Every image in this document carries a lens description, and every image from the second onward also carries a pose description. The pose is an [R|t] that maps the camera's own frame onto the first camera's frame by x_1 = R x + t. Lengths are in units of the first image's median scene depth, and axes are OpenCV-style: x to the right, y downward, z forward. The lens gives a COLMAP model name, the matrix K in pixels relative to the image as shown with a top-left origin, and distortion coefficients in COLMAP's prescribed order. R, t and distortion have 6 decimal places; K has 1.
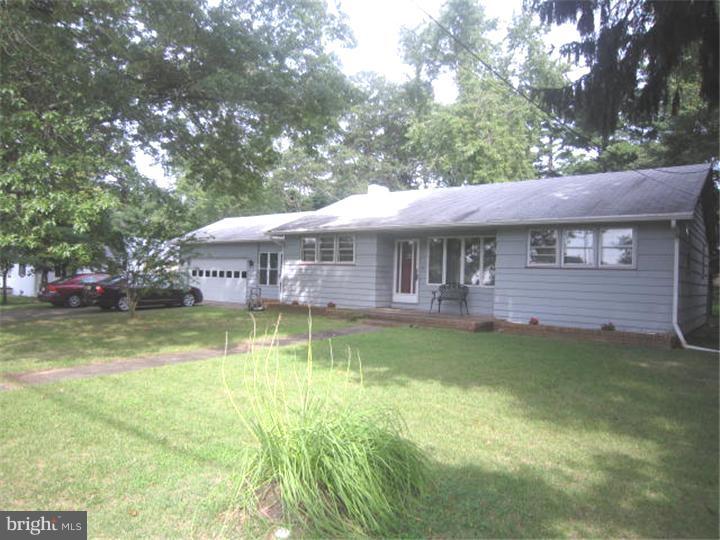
lens RADIAL K [[505.1, 0, 360.0], [0, 505.1, 270.0], [0, 0, 1]] dist [-0.047218, 0.006337]
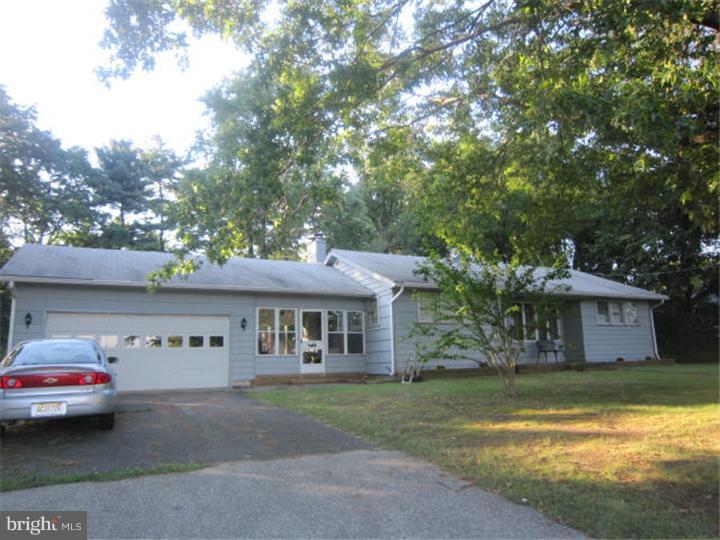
lens RADIAL K [[505.1, 0, 360.0], [0, 505.1, 270.0], [0, 0, 1]] dist [-0.047218, 0.006337]
pose [[0.413561, 0.084806, 0.906518, -1.130966], [0.007833, 0.995284, -0.096684, -0.026605], [-0.910443, 0.047085, 0.410946, 0.855248]]
